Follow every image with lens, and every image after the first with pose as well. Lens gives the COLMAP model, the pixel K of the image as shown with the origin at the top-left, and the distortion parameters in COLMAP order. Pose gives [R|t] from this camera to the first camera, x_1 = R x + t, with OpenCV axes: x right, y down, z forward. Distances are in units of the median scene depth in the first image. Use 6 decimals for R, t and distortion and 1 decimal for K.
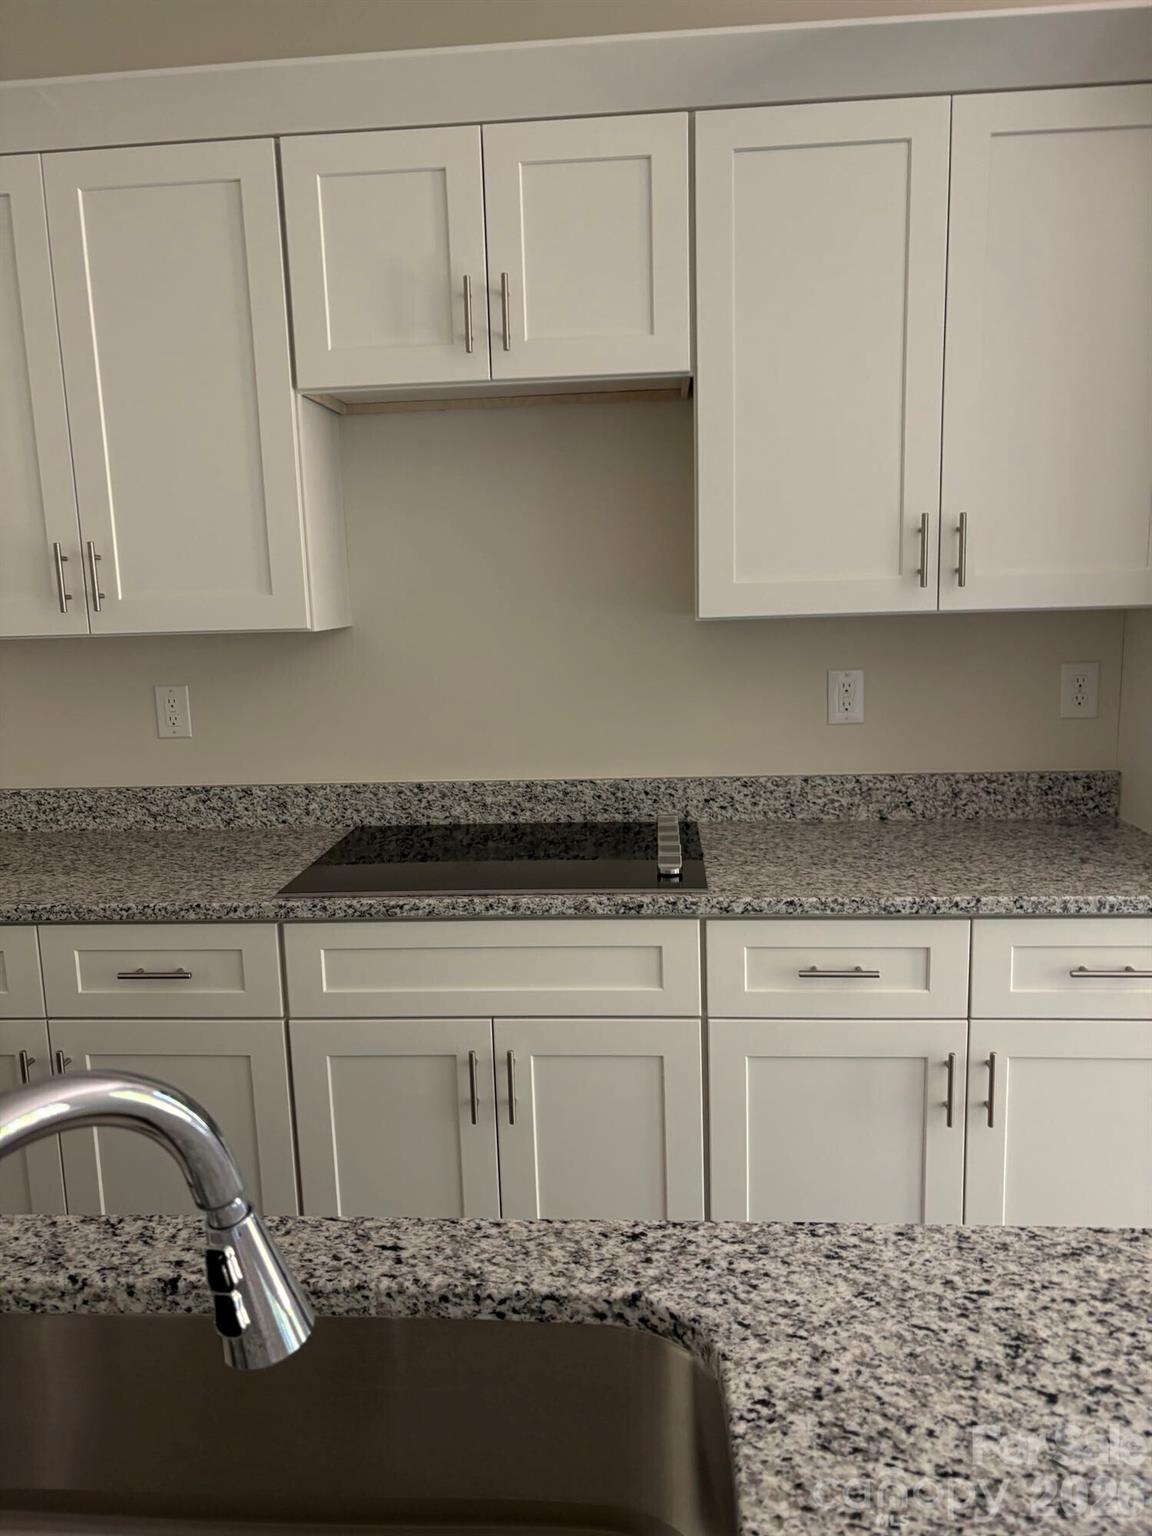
lens RADIAL K [[1140.3, 0, 560.2], [0, 1140.3, 781.1], [0, 0, 1]] dist [0.038968, -0.032419]
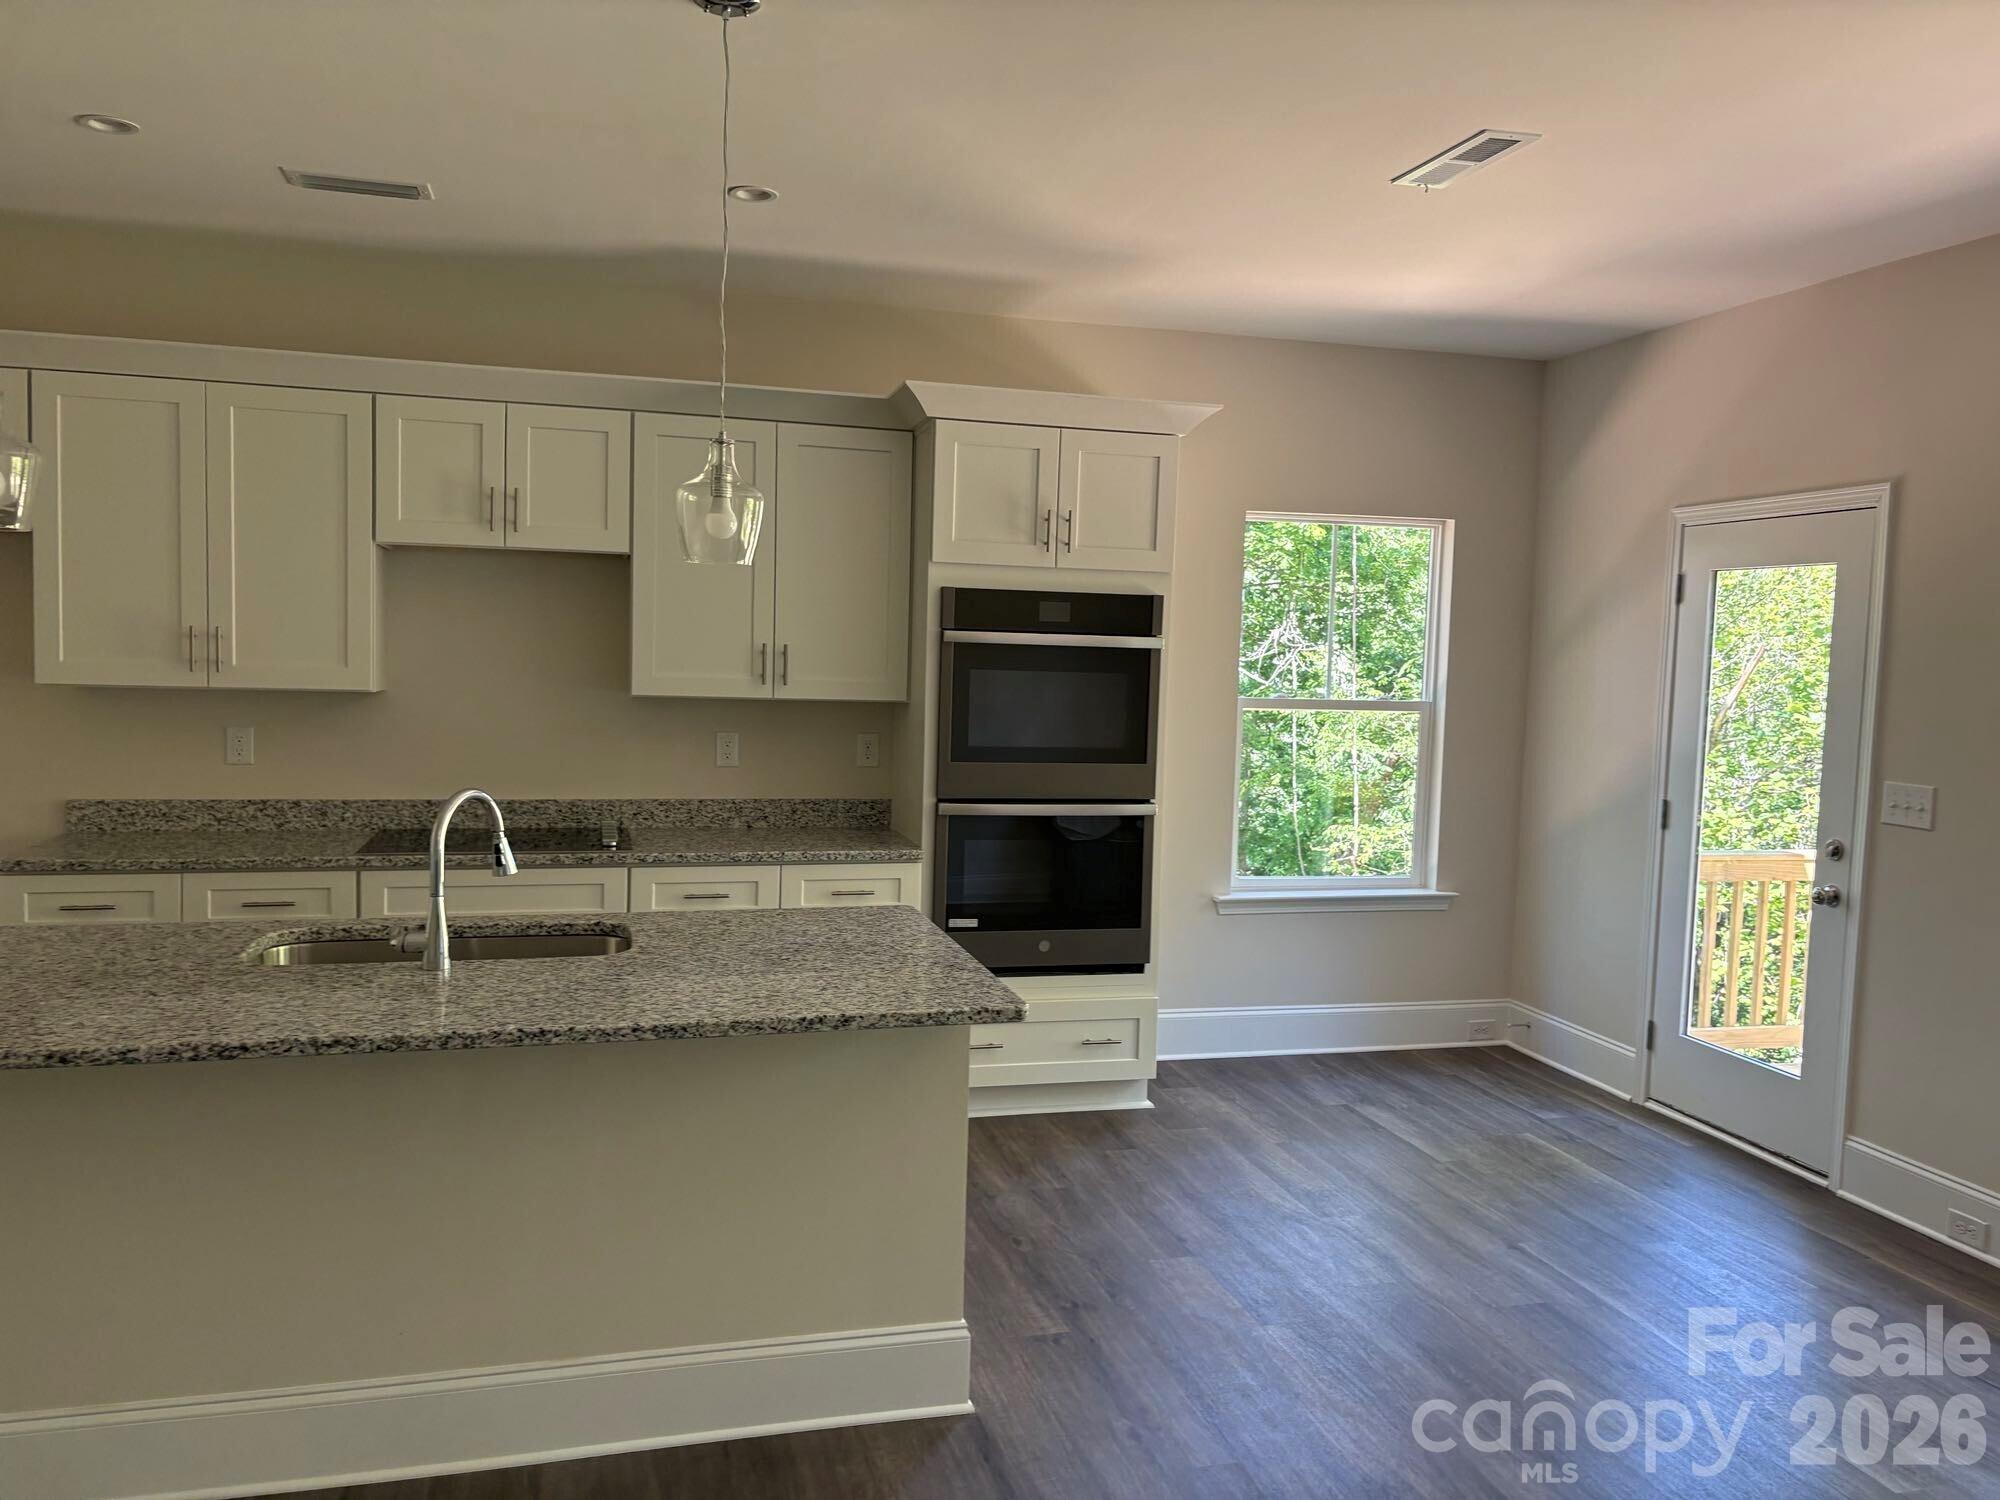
lens RADIAL K [[1484.8, 0, 1006.2], [0, 1484.8, 749.2], [0, 0, 1]] dist [0.038968, -0.032419]
pose [[0.935641, 0.035388, 0.351175, -0.123697], [0.003913, 0.993860, -0.110576, 0.171213], [-0.352932, 0.104834, 0.929757, -1.163892]]
